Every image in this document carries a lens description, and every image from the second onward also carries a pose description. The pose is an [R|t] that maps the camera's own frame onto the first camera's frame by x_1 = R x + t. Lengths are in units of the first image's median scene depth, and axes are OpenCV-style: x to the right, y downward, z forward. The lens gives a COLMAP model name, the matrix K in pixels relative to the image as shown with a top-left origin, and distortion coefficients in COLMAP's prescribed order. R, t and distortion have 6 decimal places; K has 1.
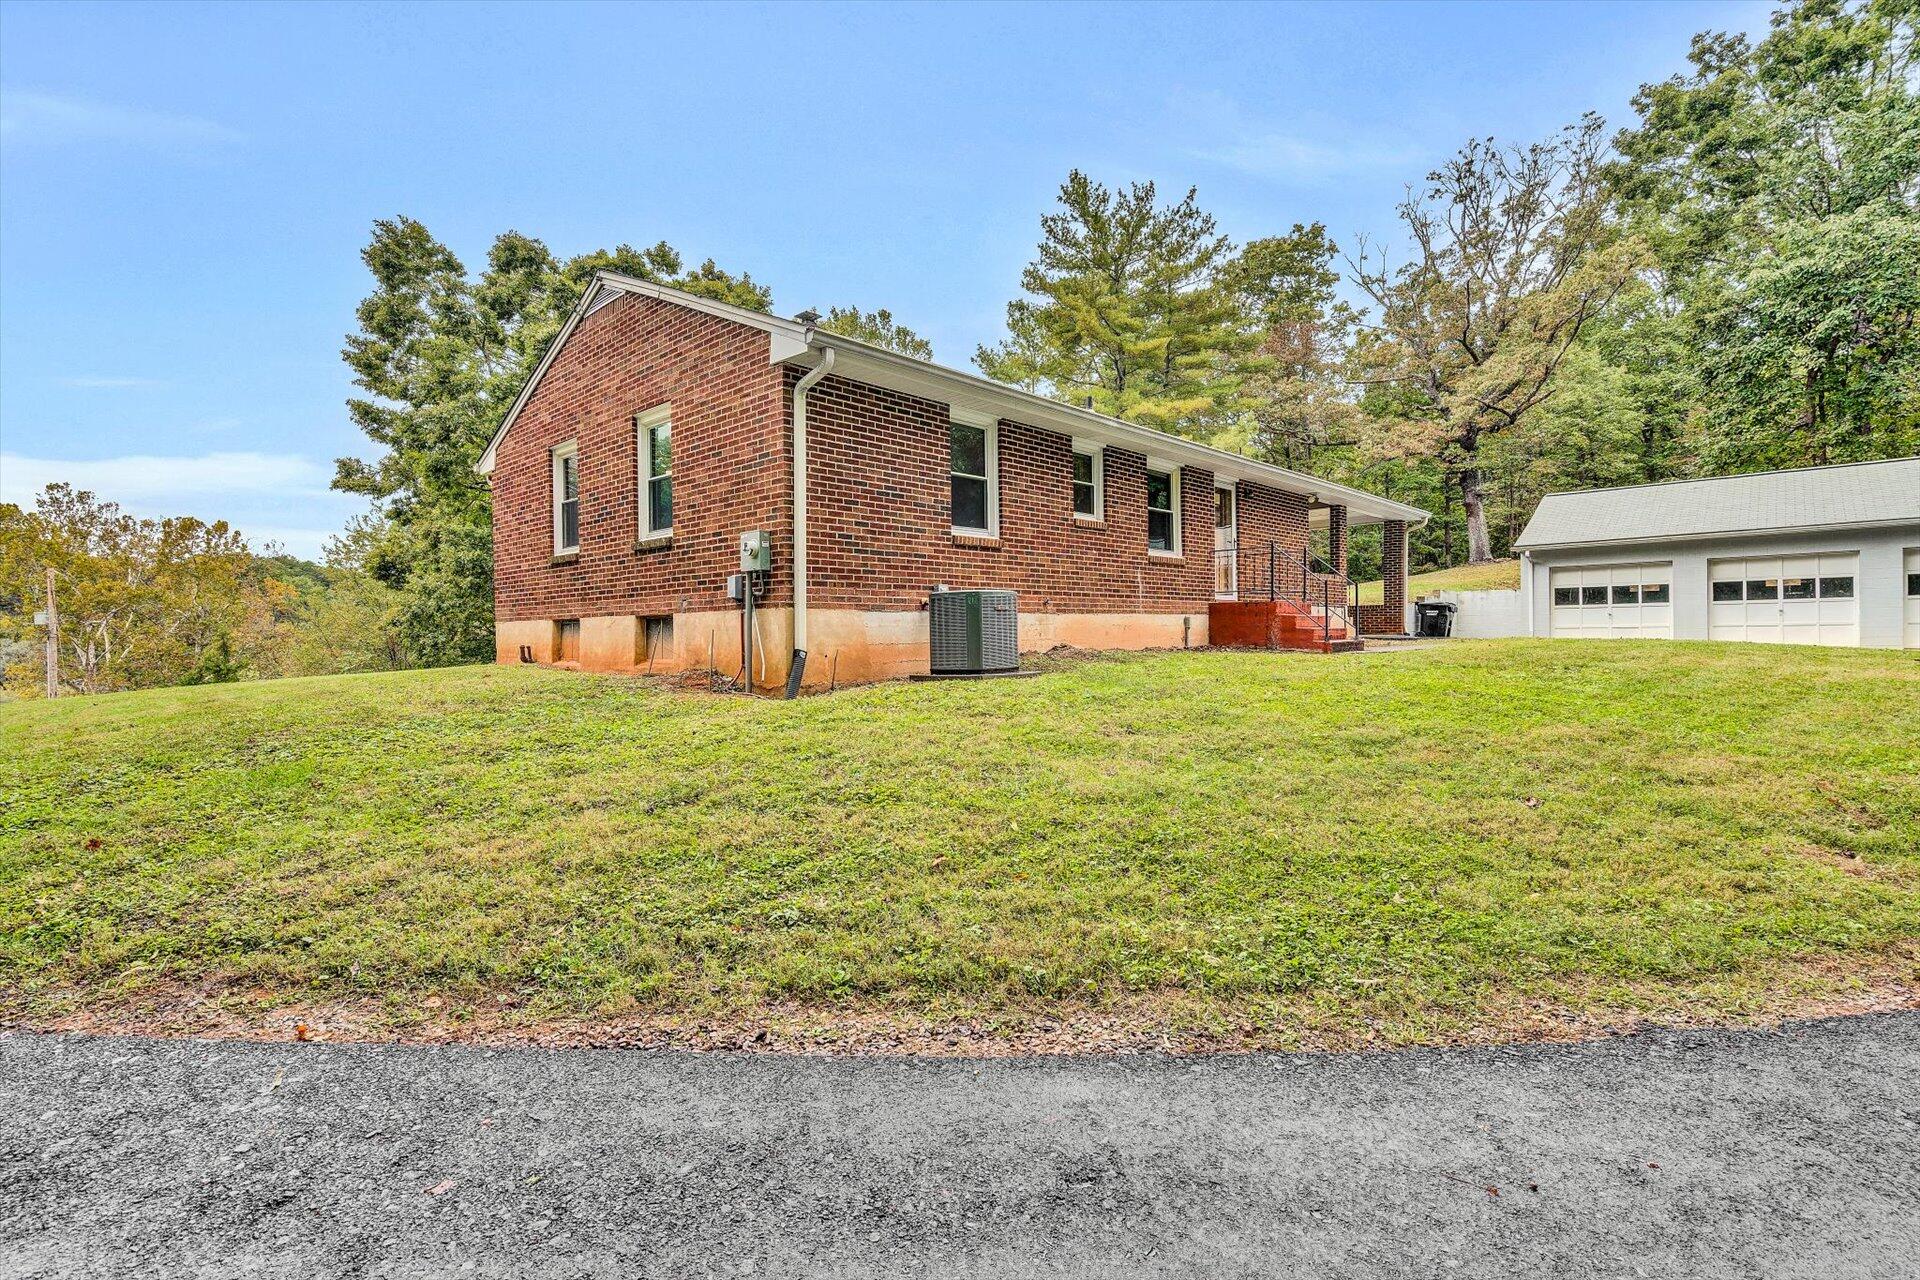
lens RADIAL K [[860.2, 0, 960.0], [0, 860.2, 640.0], [0, 0, 1]] dist [-0.001285, -0.000162]
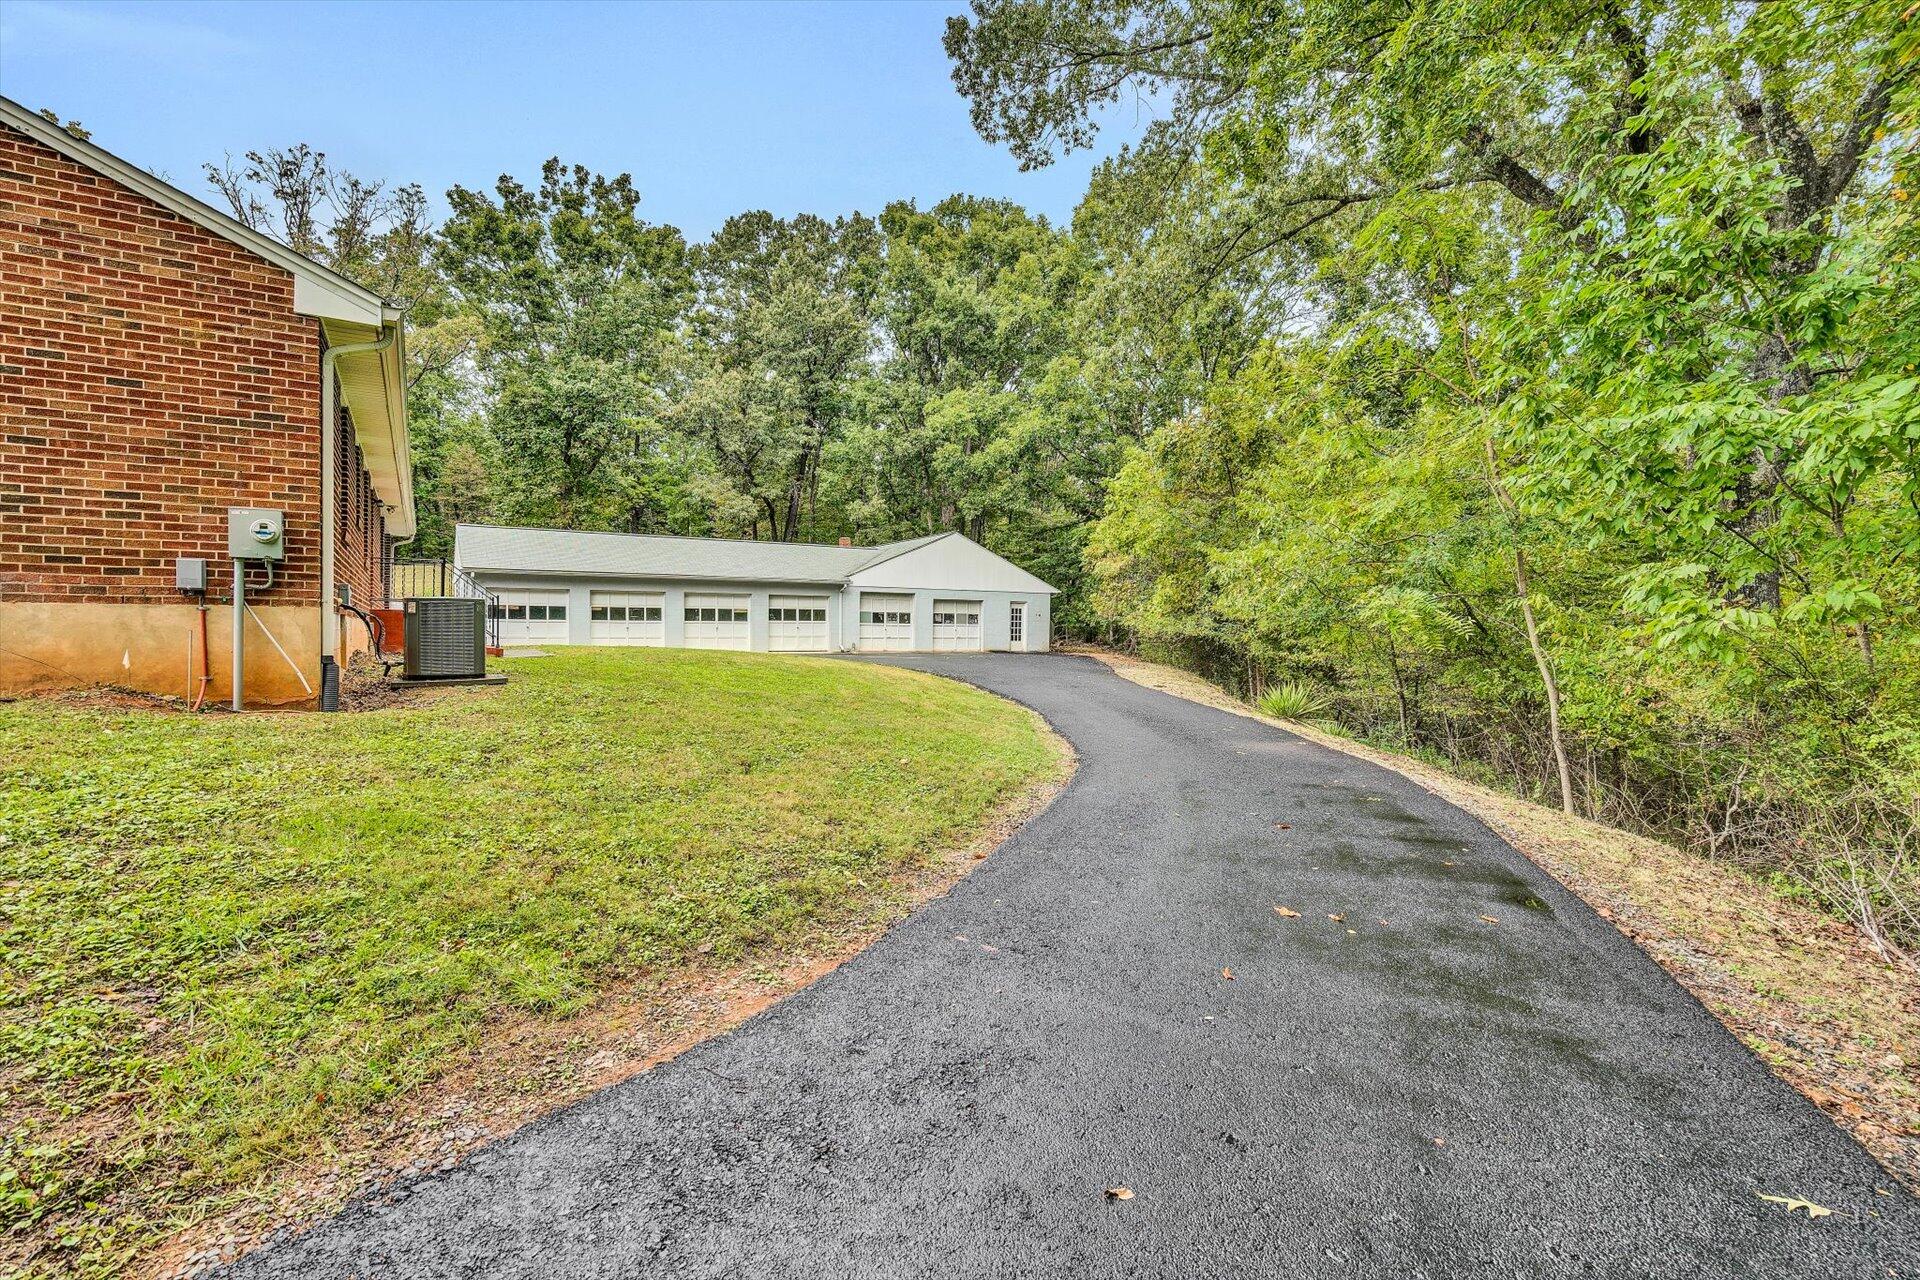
lens RADIAL K [[892.4, 0, 948.3], [0, 892.4, 637.0], [0, 0, 1]] dist [0.000148, 0.000239]
pose [[0.219488, 0.002545, 0.975612, -0.864861], [0.013211, 0.999897, -0.005580, 0.004848], [-0.975526, 0.014114, 0.219432, 0.191633]]
